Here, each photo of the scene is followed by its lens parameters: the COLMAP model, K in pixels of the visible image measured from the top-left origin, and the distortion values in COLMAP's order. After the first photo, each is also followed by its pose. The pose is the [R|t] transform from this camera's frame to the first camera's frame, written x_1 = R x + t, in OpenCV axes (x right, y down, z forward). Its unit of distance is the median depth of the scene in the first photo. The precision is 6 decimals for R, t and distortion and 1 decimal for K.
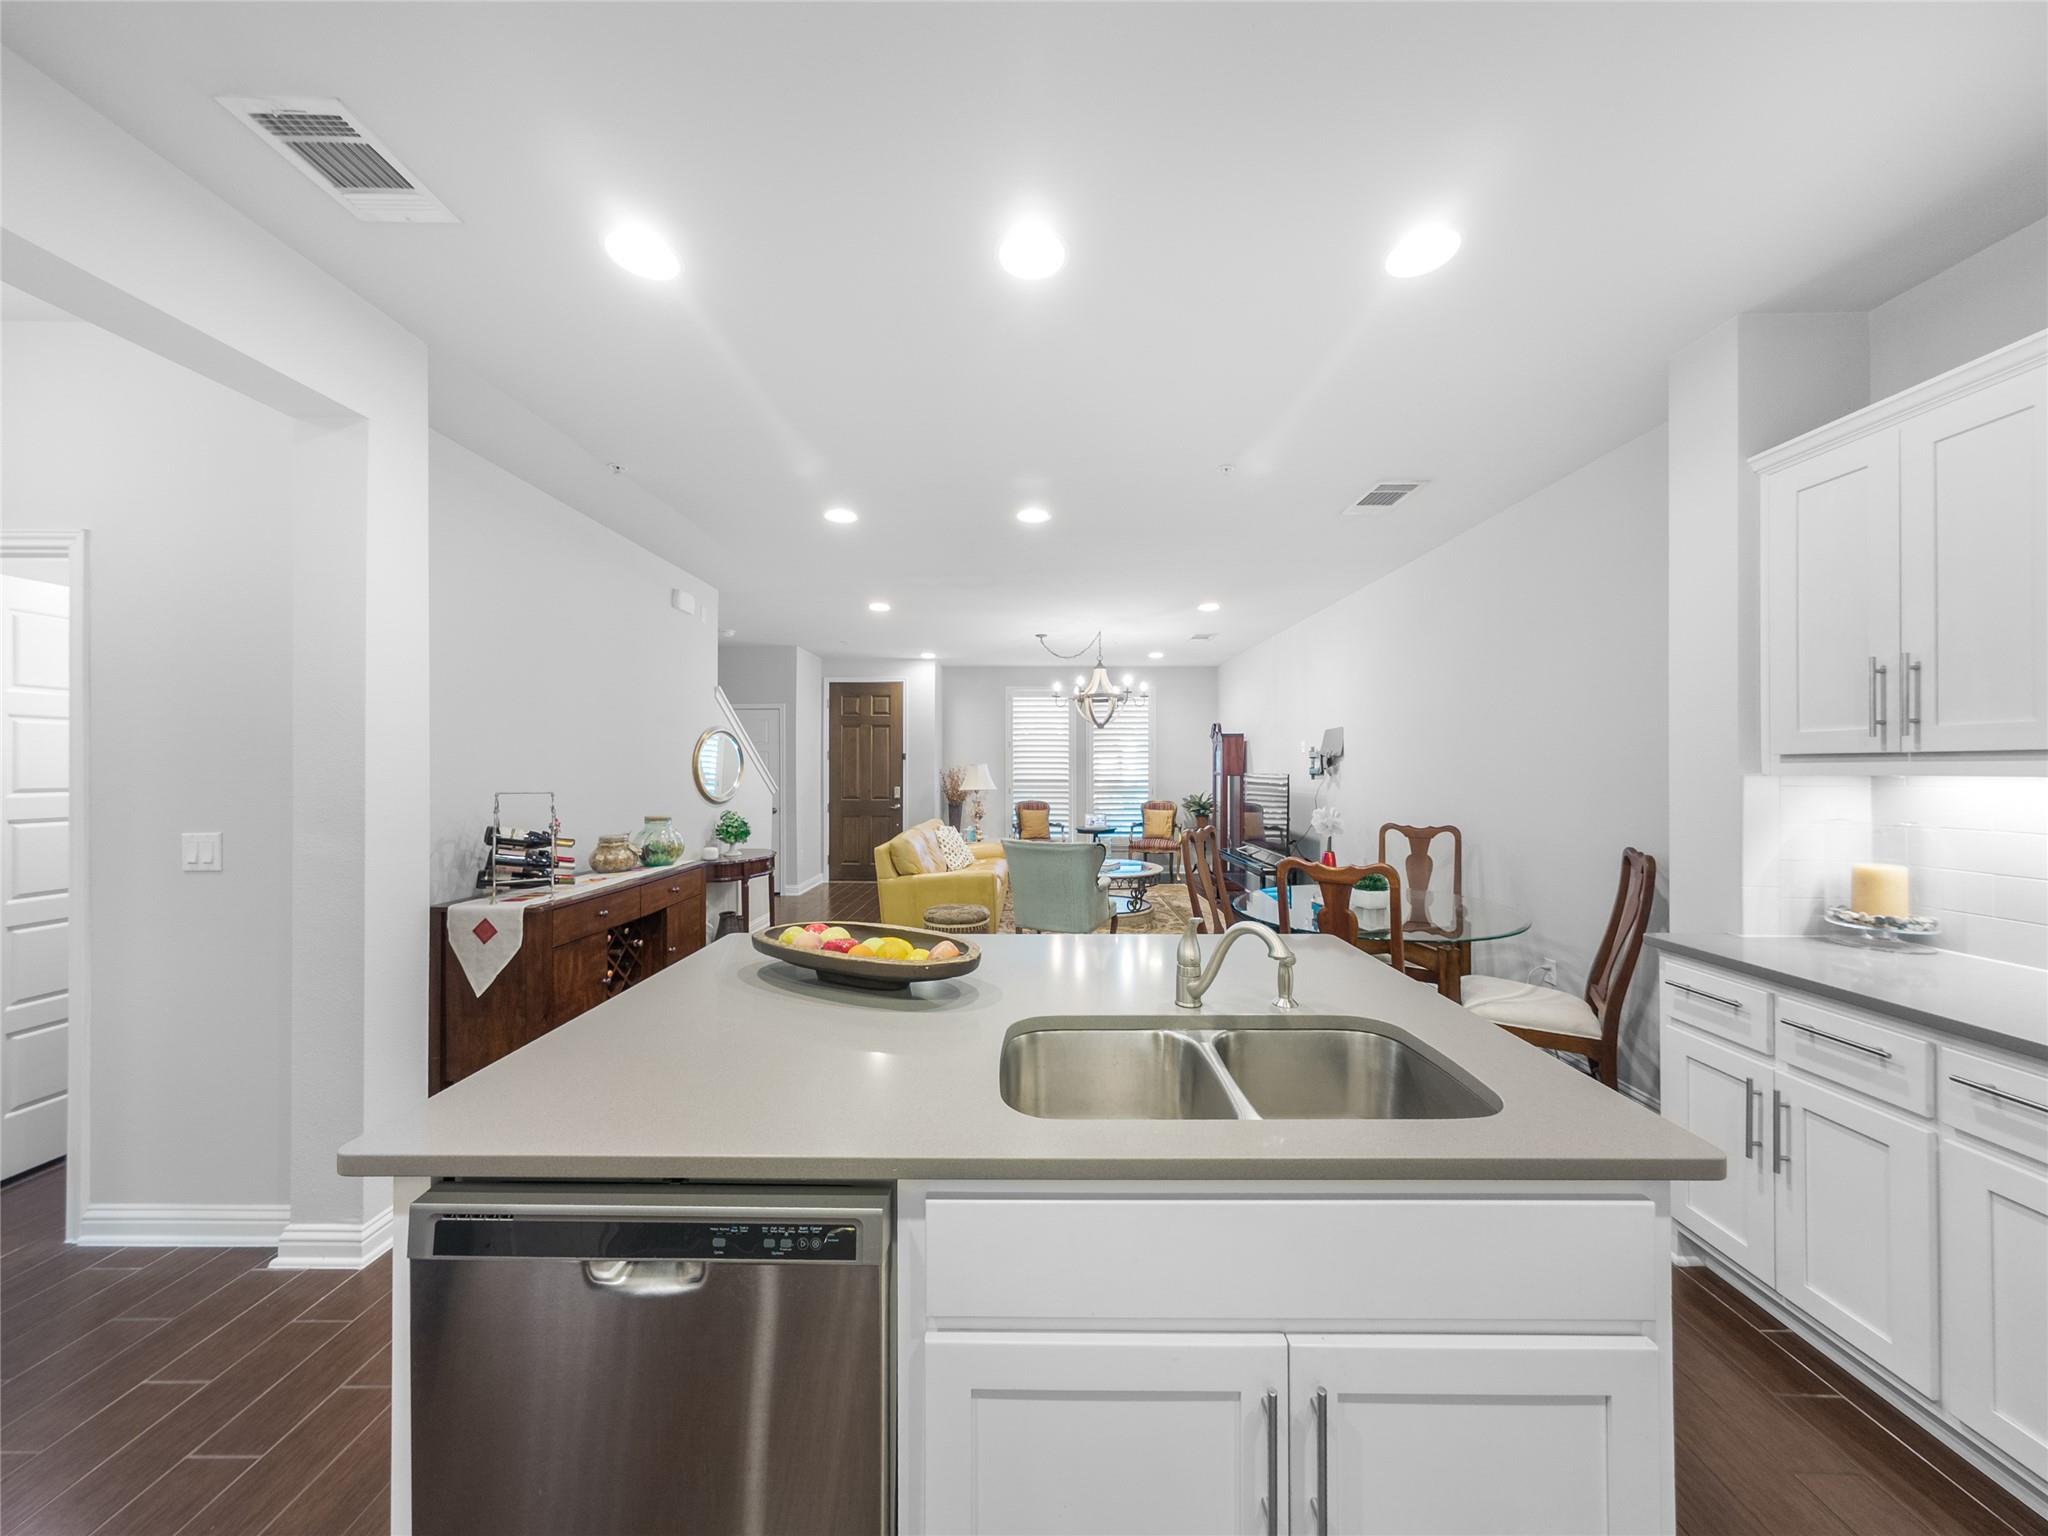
lens RADIAL K [[685.4, 0, 1027.9], [0, 685.4, 770.6], [0, 0, 1]] dist [0.000914, 0.000267]
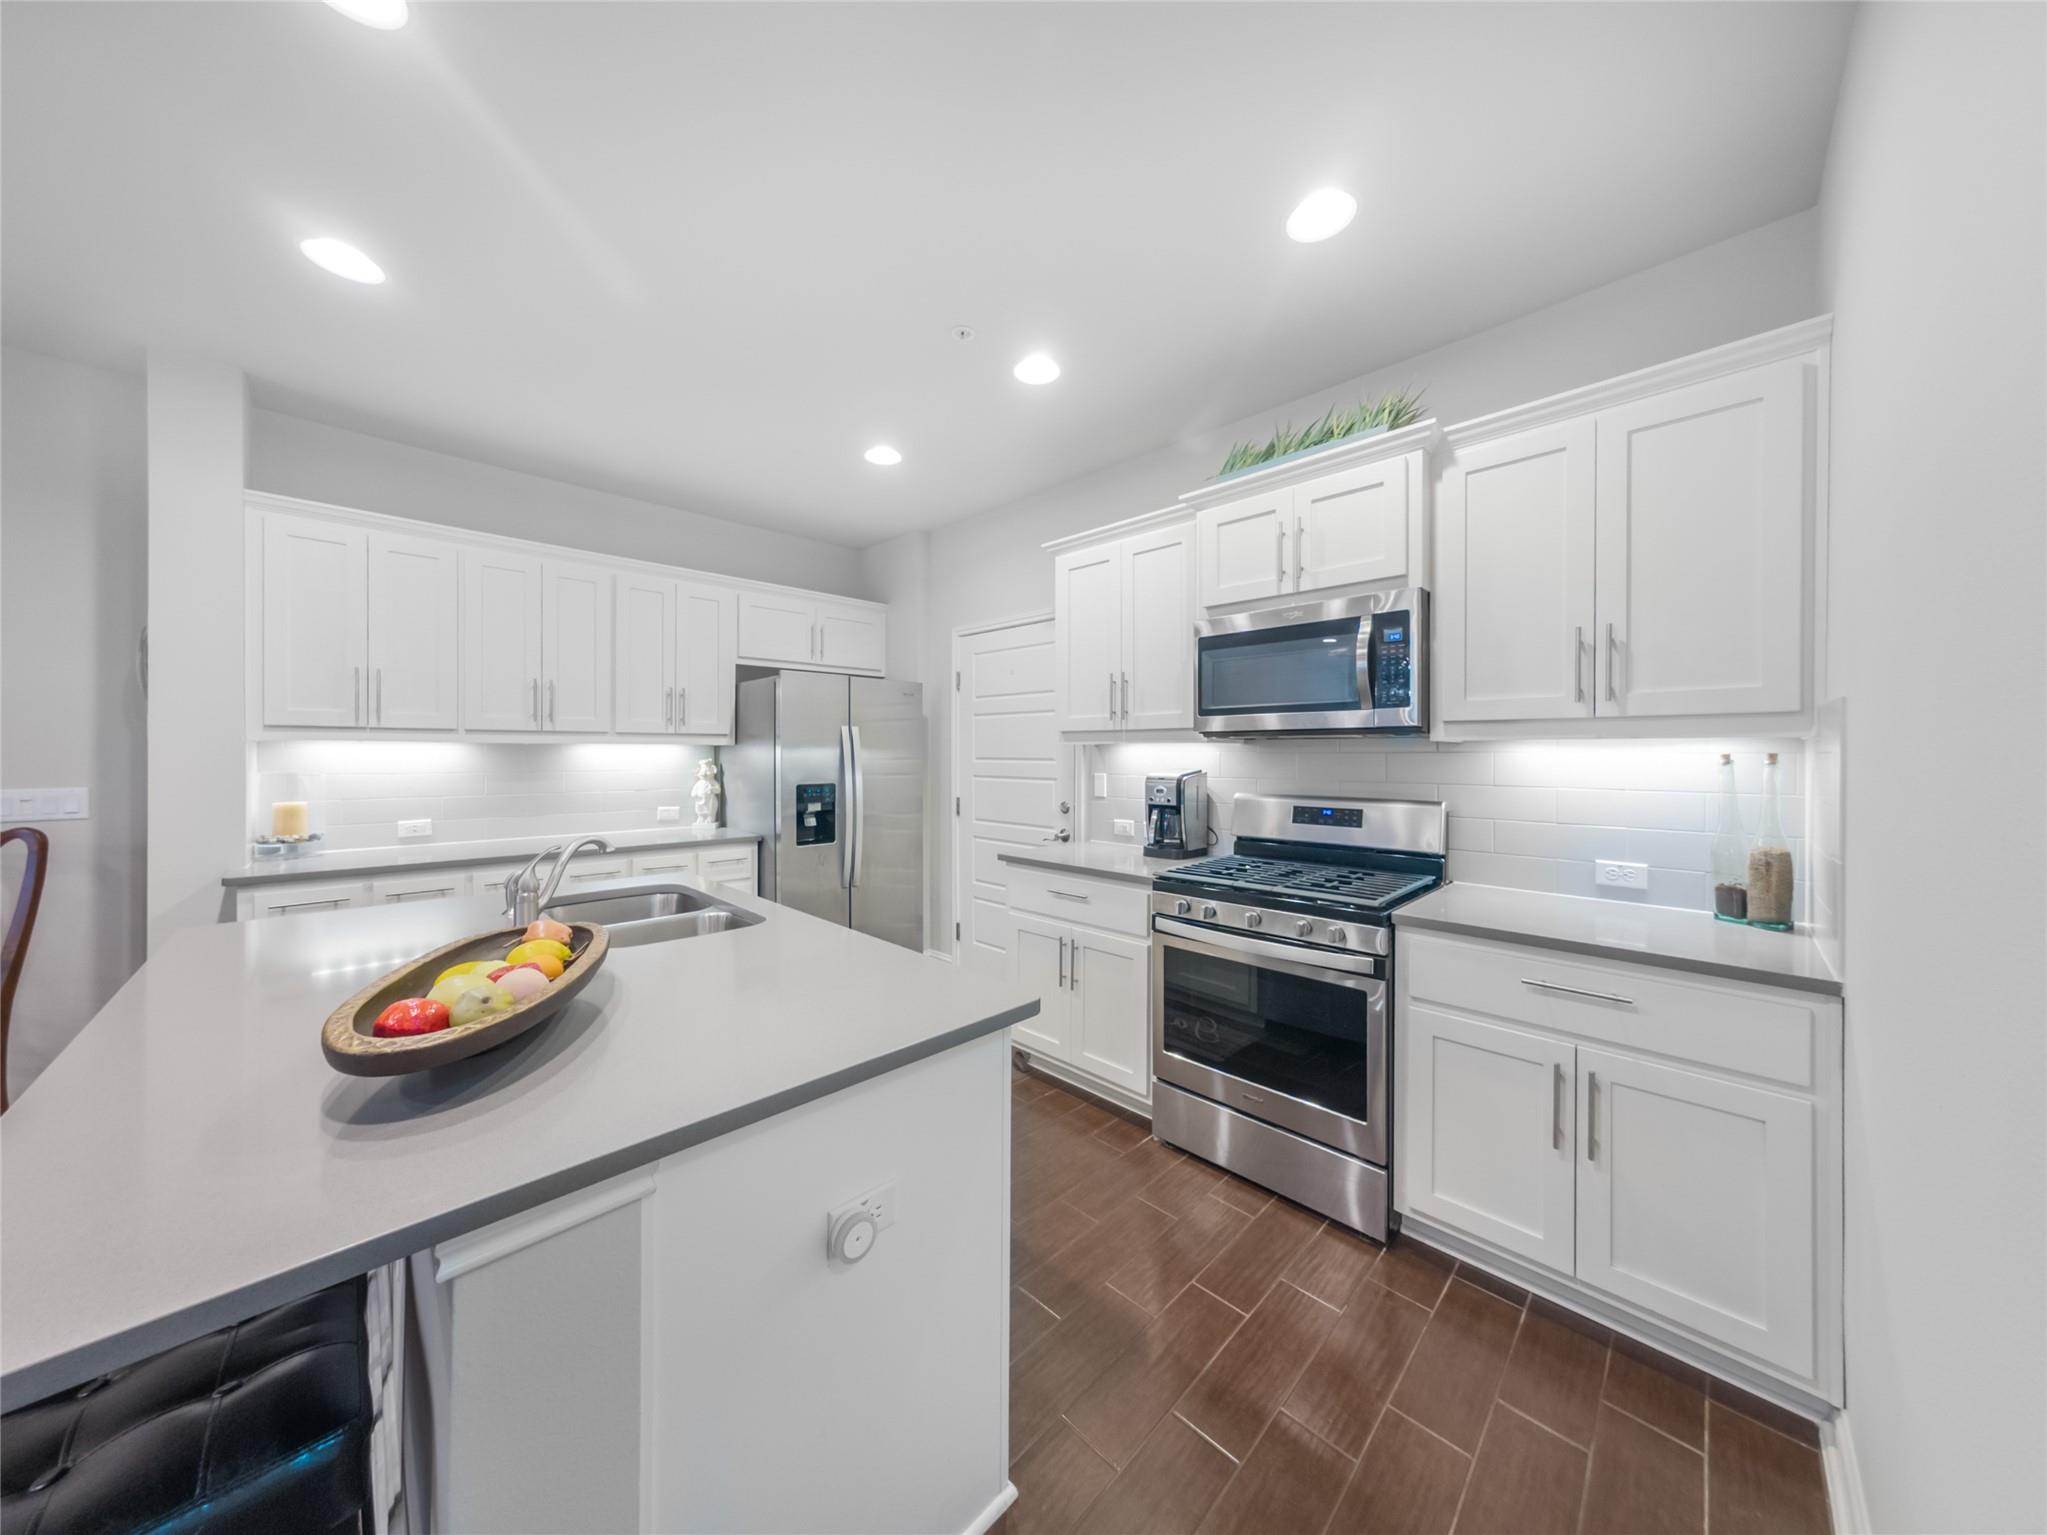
lens RADIAL K [[698.0, 0, 1021.4], [0, 698.0, 752.8], [0, 0, 1]] dist [0.000034, 0.000253]
pose [[-0.709790, -0.001021, 0.704412, -0.928982], [-0.003836, 0.999990, -0.002416, 0.030058], [-0.704402, -0.004417, -0.709787, 0.956386]]
